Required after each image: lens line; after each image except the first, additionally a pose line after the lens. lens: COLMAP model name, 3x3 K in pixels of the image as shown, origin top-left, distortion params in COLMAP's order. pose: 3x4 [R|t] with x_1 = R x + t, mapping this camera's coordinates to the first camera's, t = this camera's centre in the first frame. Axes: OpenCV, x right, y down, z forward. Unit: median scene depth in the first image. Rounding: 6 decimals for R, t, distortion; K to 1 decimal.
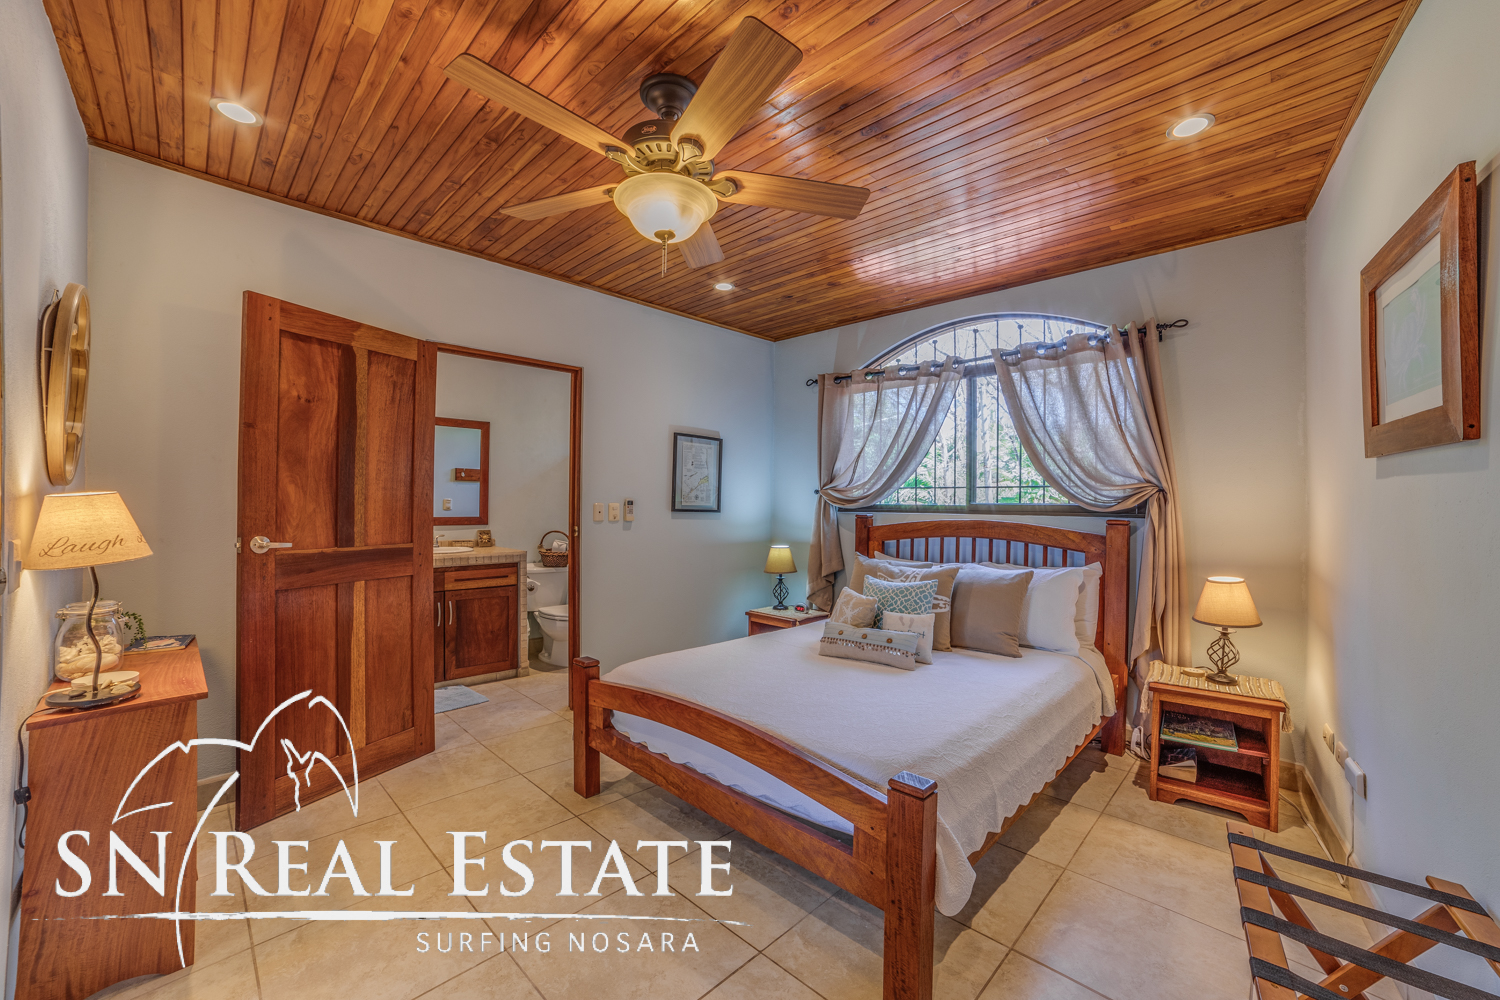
lens RADIAL K [[595.1, 0, 753.3], [0, 595.1, 501.8], [0, 0, 1]] dist [-0.089193, 0.037325]
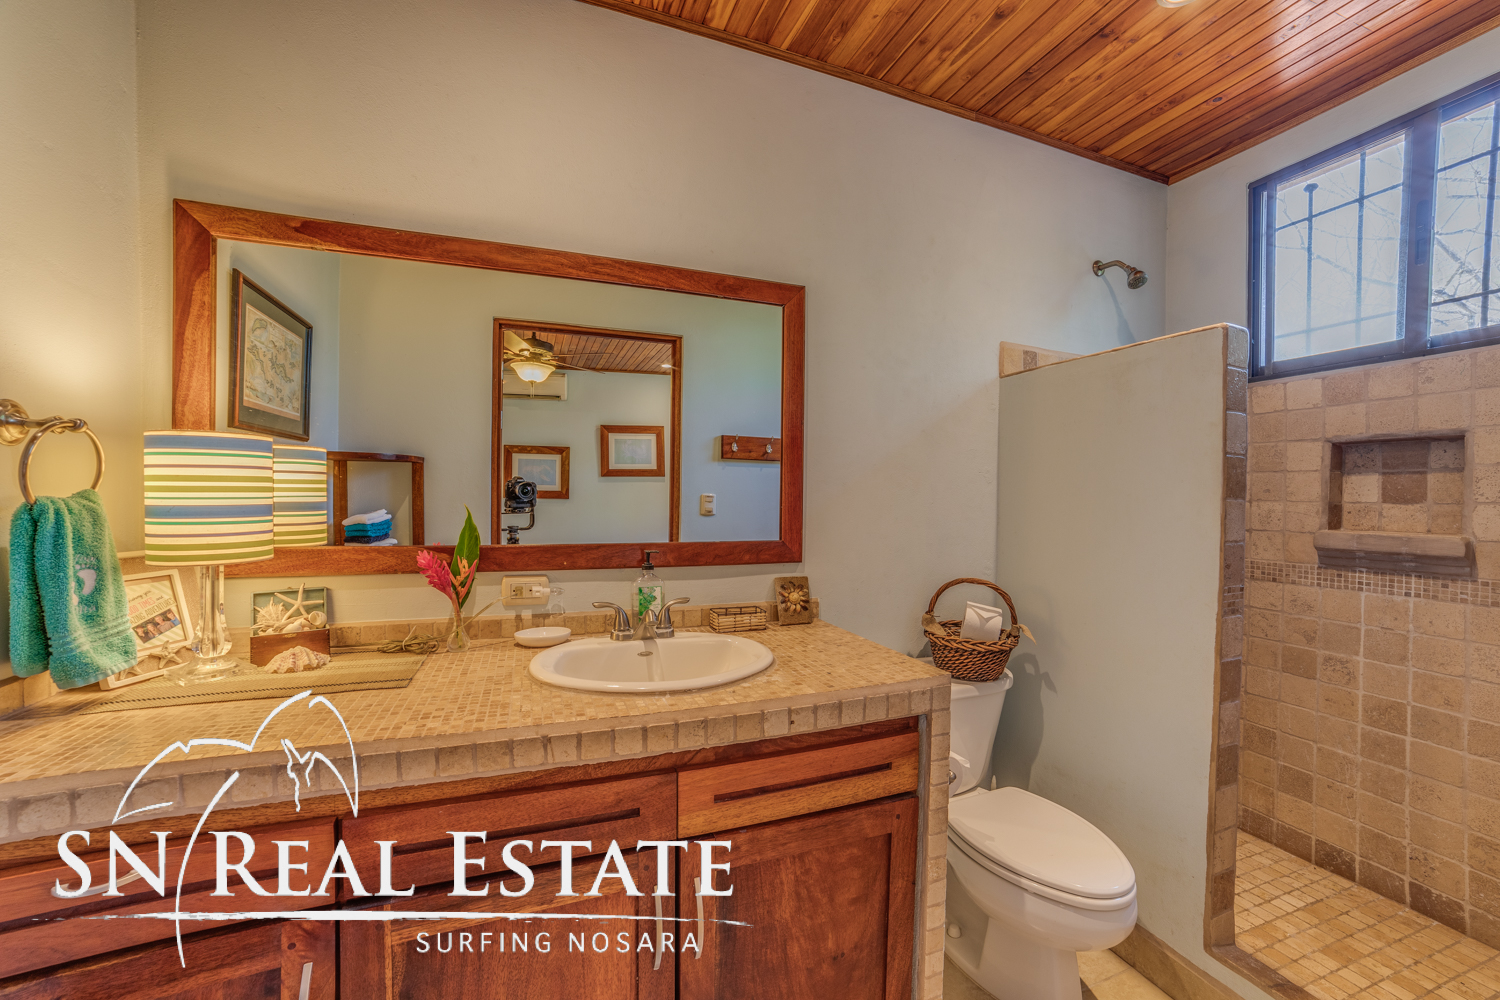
lens RADIAL K [[595.1, 0, 753.3], [0, 595.1, 501.8], [0, 0, 1]] dist [-0.089193, 0.037325]
pose [[0.911706, 0.000956, -0.410841, -0.404984], [0.001195, 0.999987, 0.004980, -0.001247], [0.410841, -0.005031, 0.911693, 0.799308]]
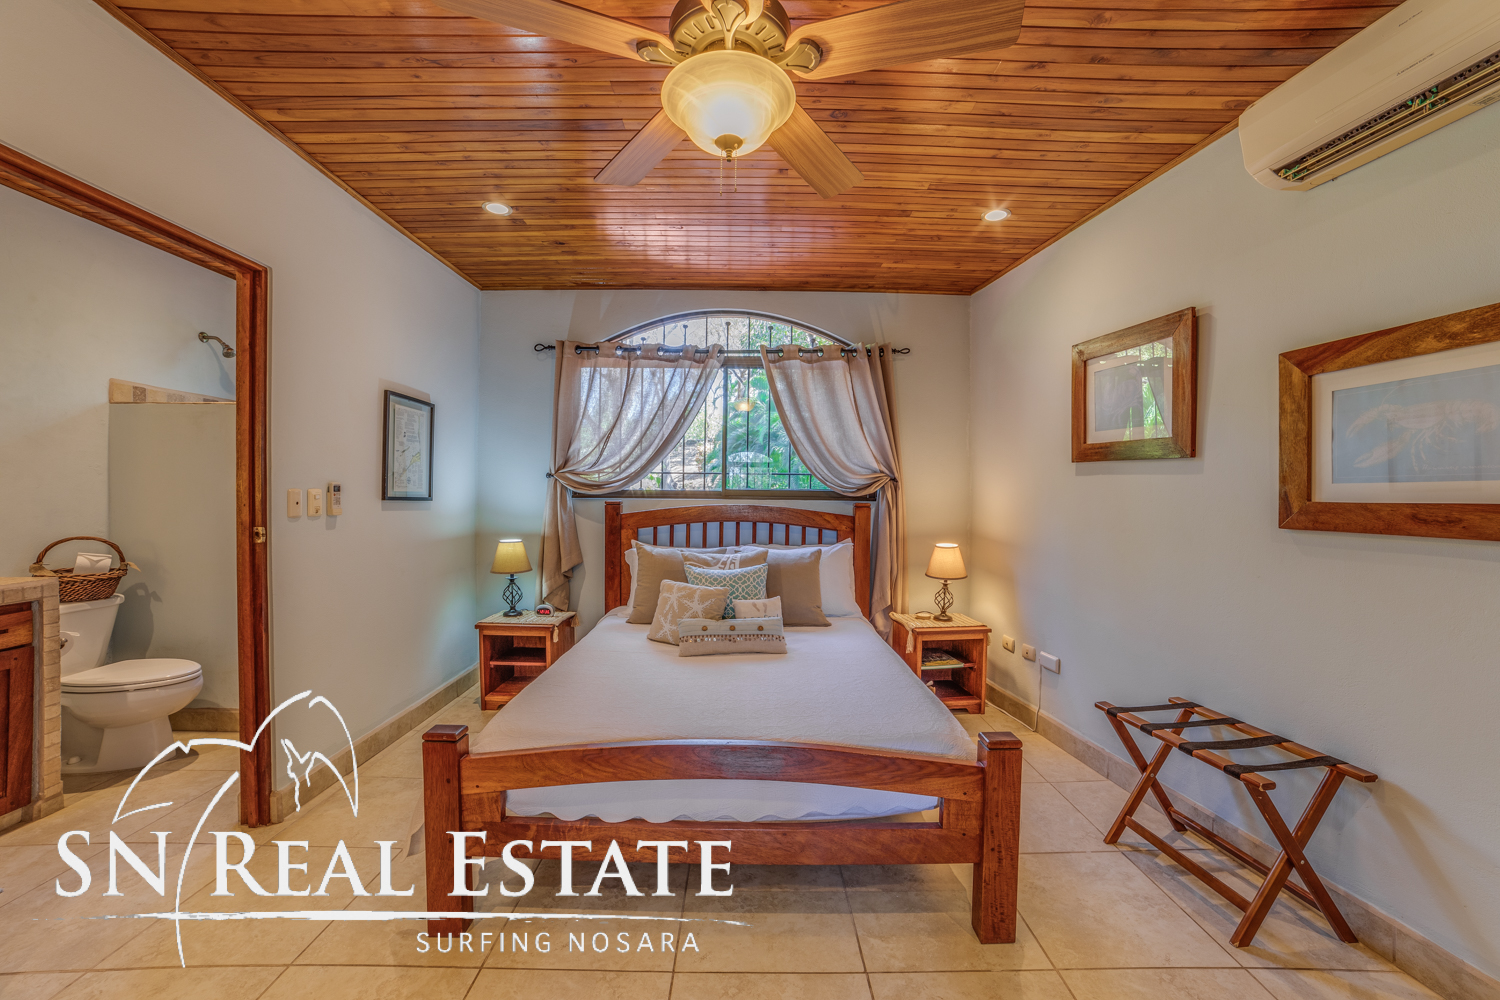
lens RADIAL K [[593.2, 0, 748.8], [0, 593.2, 504.0], [0, 0, 1]] dist [-0.084779, 0.032773]
pose [[0.715076, -0.016930, 0.698841, -0.331187], [-0.004708, 0.999567, 0.029033, -0.001489], [-0.699031, -0.024051, 0.714687, 0.213840]]
